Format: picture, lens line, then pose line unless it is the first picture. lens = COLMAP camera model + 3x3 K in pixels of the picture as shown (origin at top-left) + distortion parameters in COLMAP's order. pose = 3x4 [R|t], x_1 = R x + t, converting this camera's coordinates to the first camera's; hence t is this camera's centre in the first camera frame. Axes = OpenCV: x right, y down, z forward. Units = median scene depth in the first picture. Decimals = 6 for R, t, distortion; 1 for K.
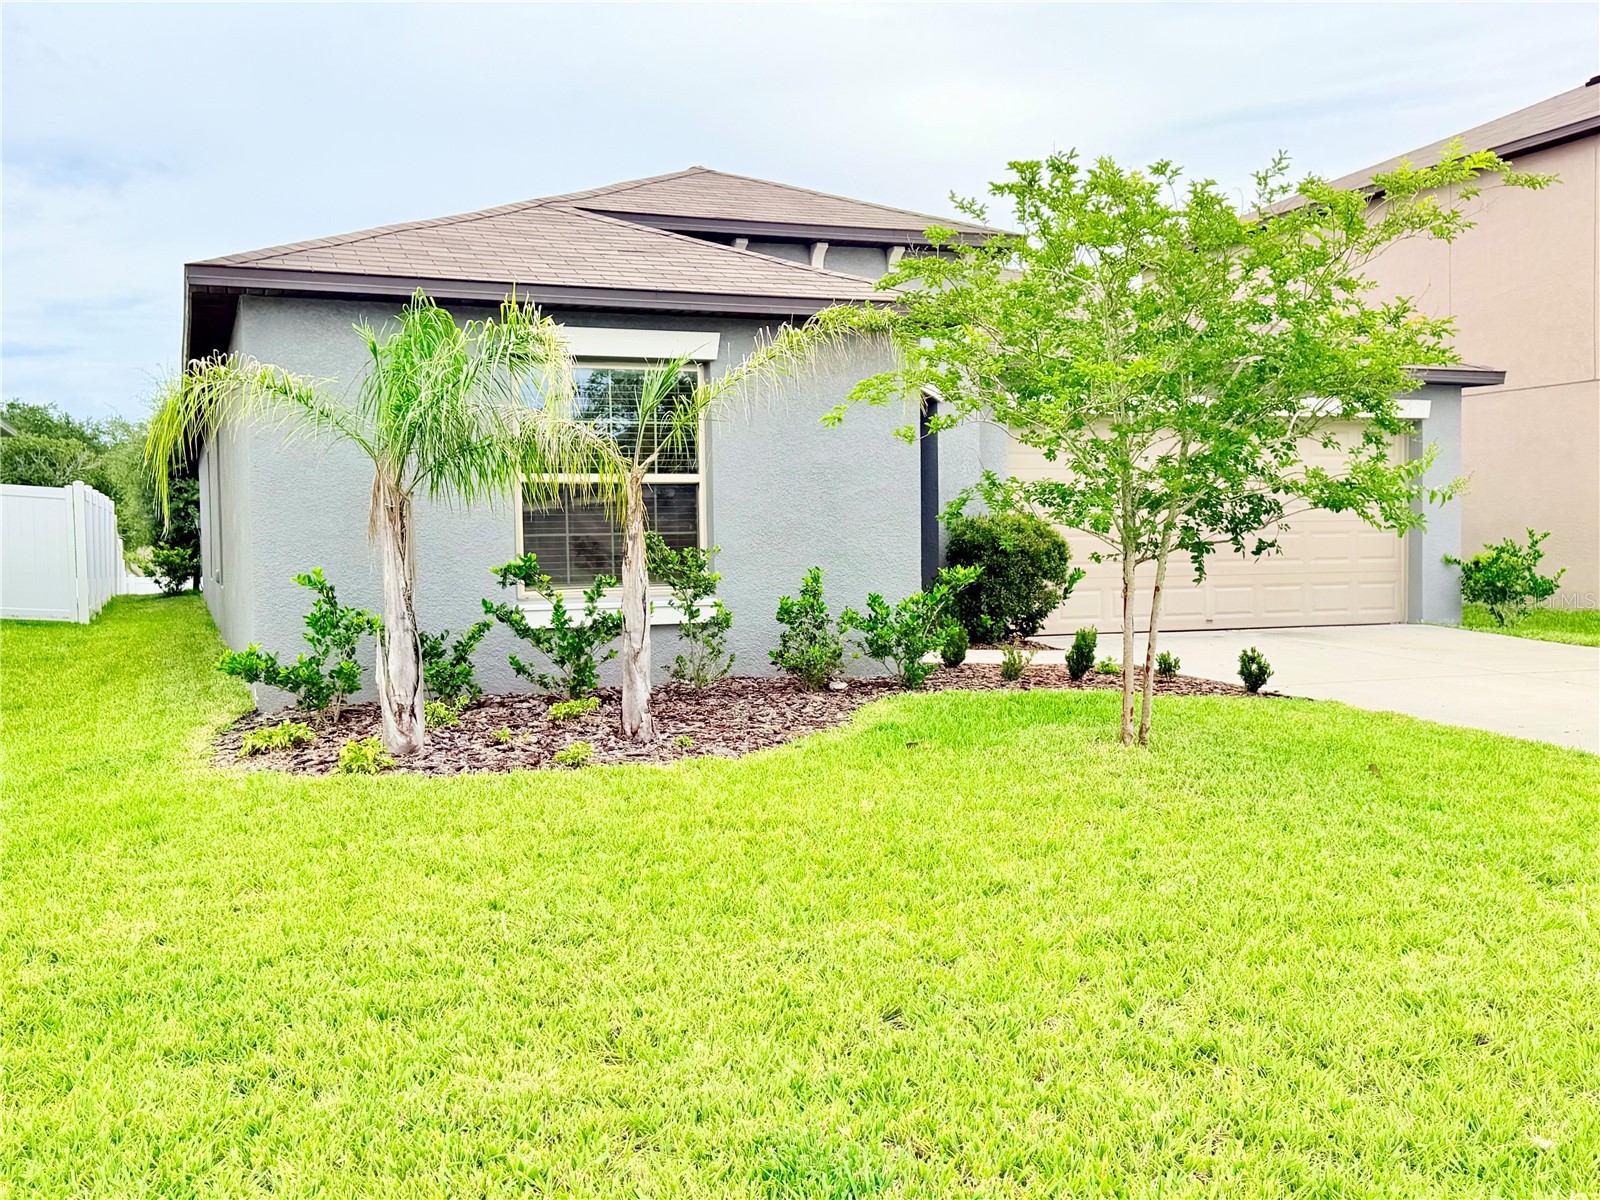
lens RADIAL K [[1547.2, 0, 806.3], [0, 1547.2, 607.1], [0, 0, 1]] dist [0.114649, 0.000000]
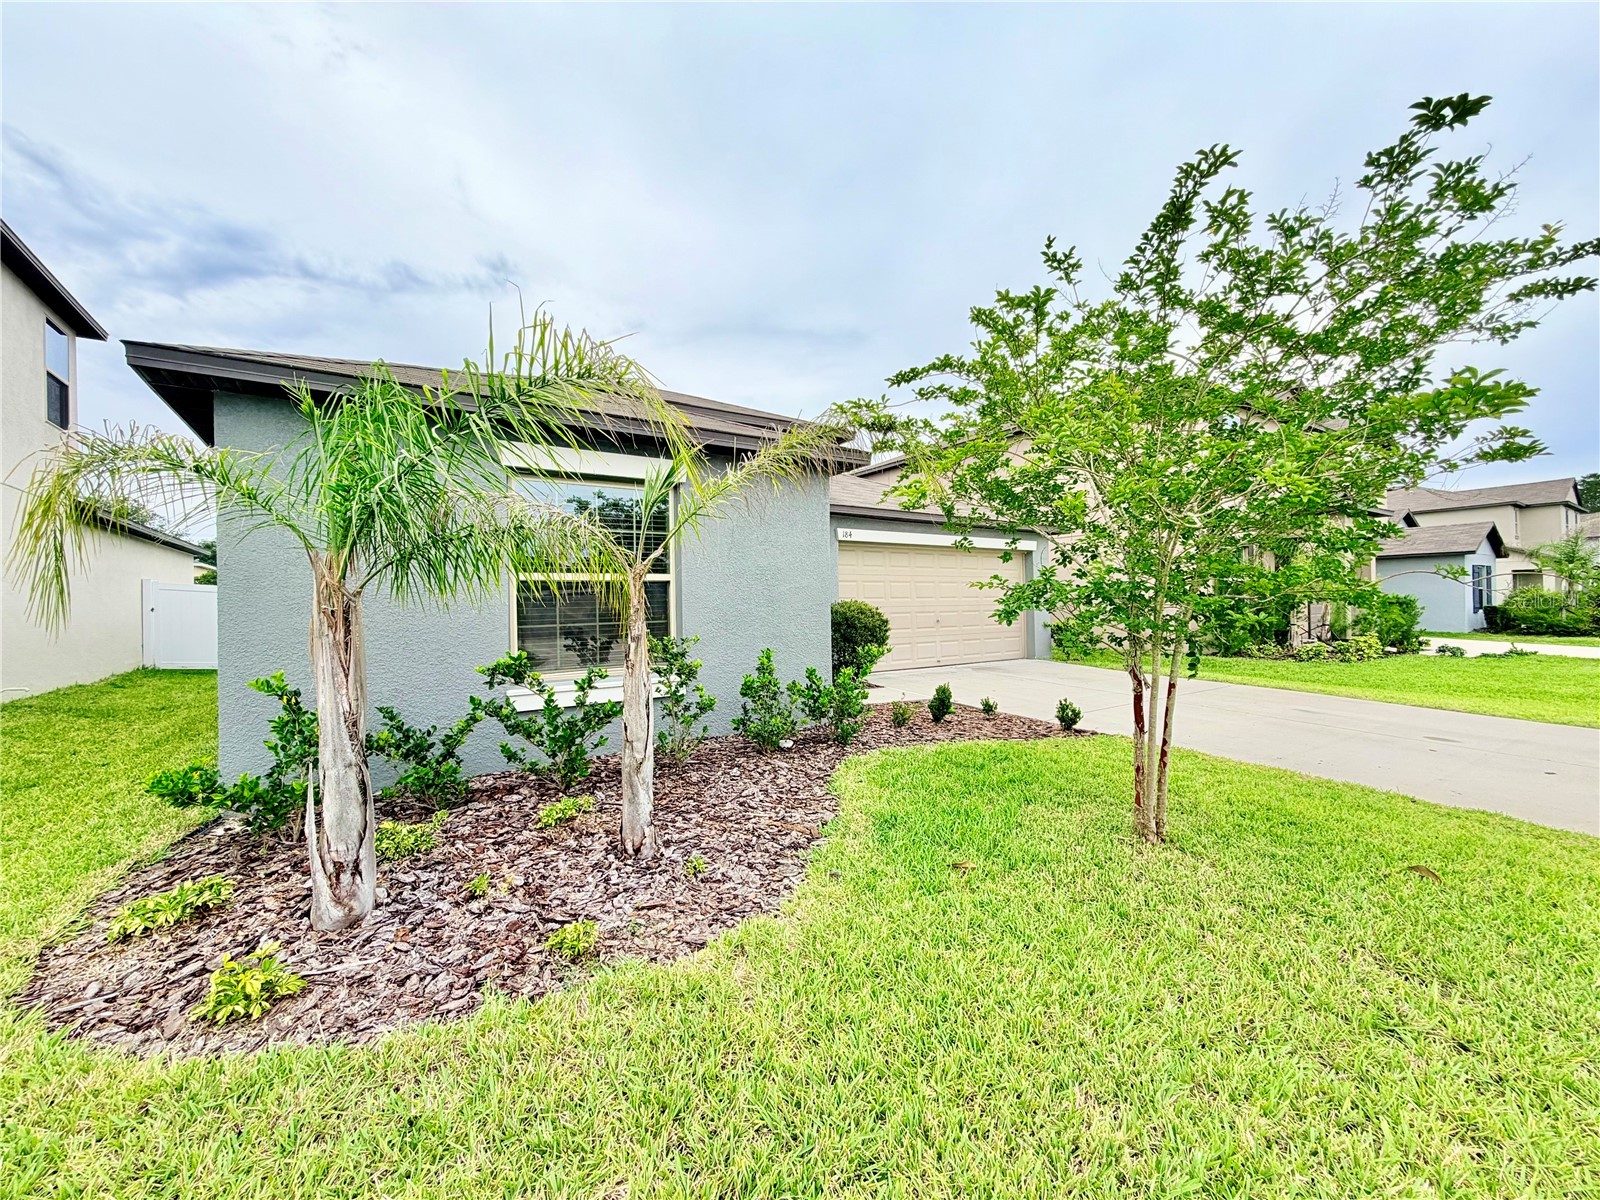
lens RADIAL K [[637.0, 0, 794.5], [0, 637.0, 600.7], [0, 0, 1]] dist [-0.001150, -0.000937]
pose [[0.977660, -0.003972, 0.210155, -0.087996], [0.015242, 0.998529, -0.052037, -0.041119], [-0.209639, 0.054078, 0.976282, 0.539936]]
